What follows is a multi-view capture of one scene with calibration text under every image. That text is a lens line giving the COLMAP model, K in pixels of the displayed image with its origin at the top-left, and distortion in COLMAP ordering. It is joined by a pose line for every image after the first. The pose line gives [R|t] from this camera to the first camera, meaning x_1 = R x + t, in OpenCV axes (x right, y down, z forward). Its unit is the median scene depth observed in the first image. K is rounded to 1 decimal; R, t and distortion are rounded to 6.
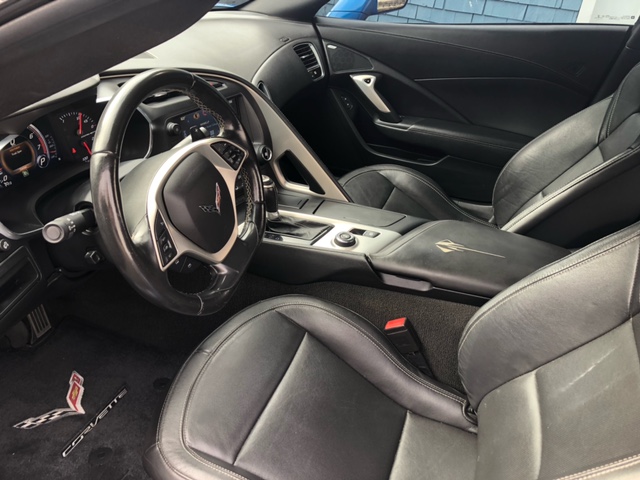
lens RADIAL K [[528.3, 0, 320.0], [0, 528.3, 240.0], [0, 0, 1]] dist [0.030391, -0.017570]
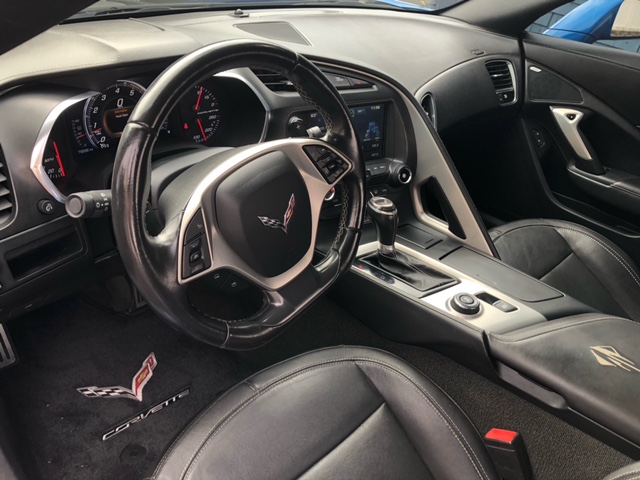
lens RADIAL K [[528.3, 0, 320.0], [0, 528.3, 240.0], [0, 0, 1]] dist [0.030391, -0.017570]
pose [[0.910151, 0.250941, -0.329626, 0.082410], [-0.262230, 0.964948, 0.010543, -0.041191], [0.320718, 0.076843, 0.944053, 0.189674]]
